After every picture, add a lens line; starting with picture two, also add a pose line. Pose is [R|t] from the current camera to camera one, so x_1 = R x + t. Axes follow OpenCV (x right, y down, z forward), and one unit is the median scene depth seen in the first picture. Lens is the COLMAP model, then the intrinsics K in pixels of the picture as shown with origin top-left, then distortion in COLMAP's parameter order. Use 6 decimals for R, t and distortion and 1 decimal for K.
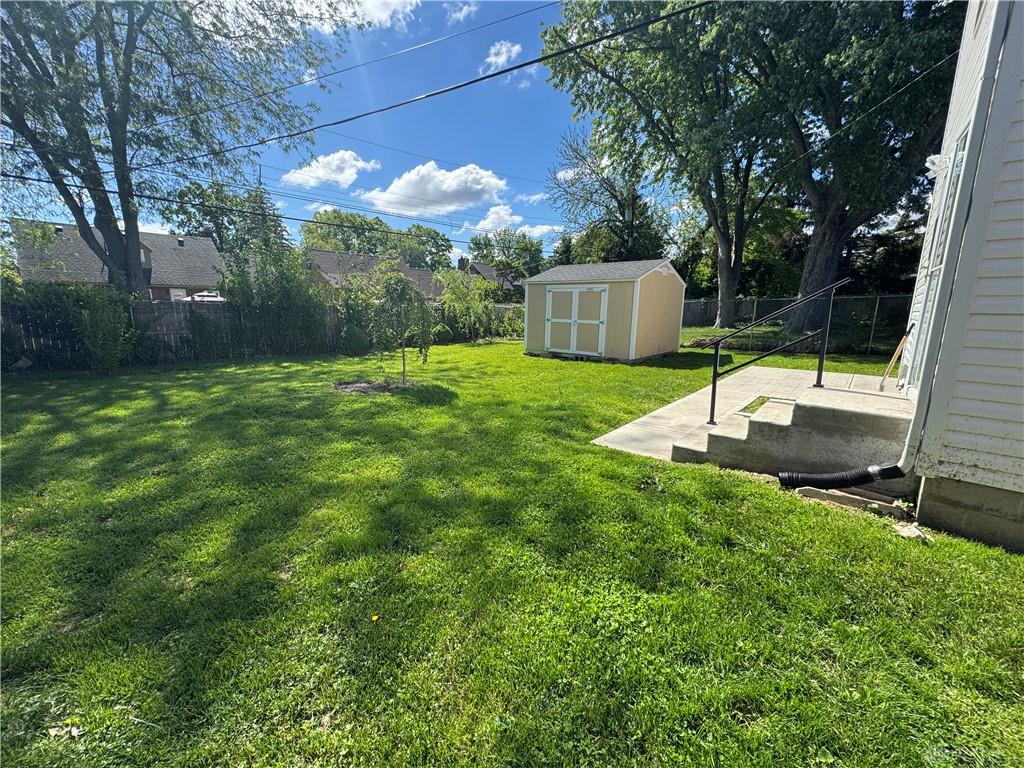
lens RADIAL K [[408.2, 0, 512.0], [0, 408.2, 384.0], [0, 0, 1]] dist [-0.005764, 0.000302]
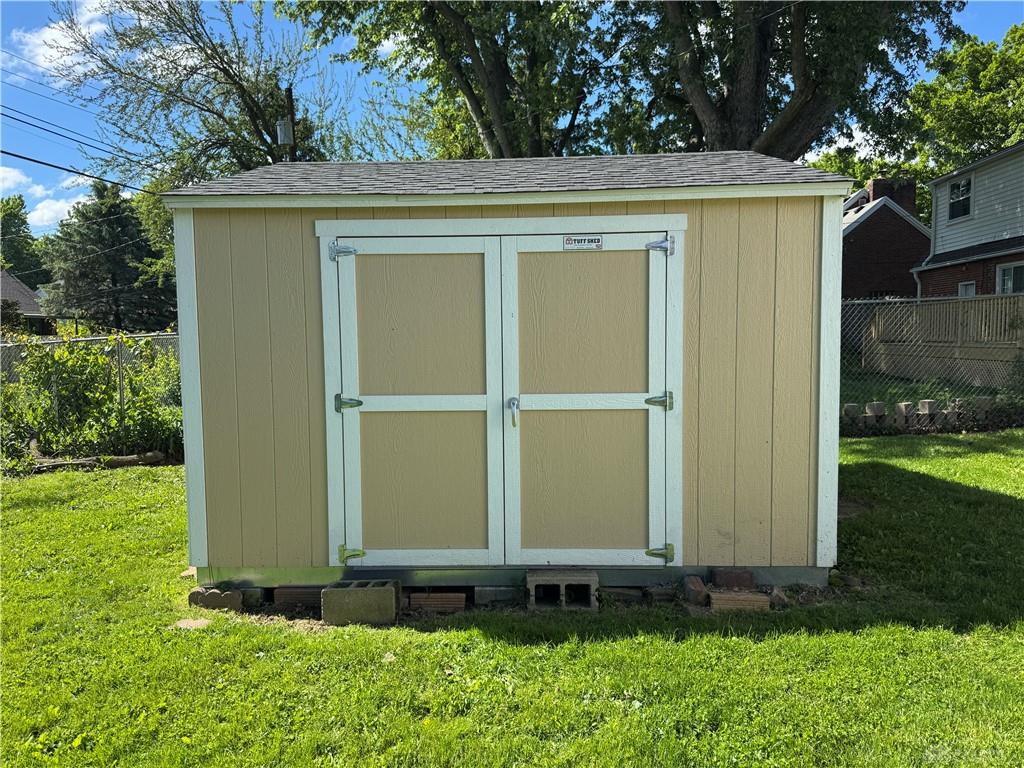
lens RADIAL K [[716.7, 0, 512.0], [0, 716.7, 384.0], [0, 0, 1]] dist [0.074613, -0.143979]
pose [[0.782460, -0.064615, 0.619340, -0.058354], [0.141685, 0.986988, -0.076031, -0.136706], [-0.606368, 0.147242, 0.781433, 0.732576]]
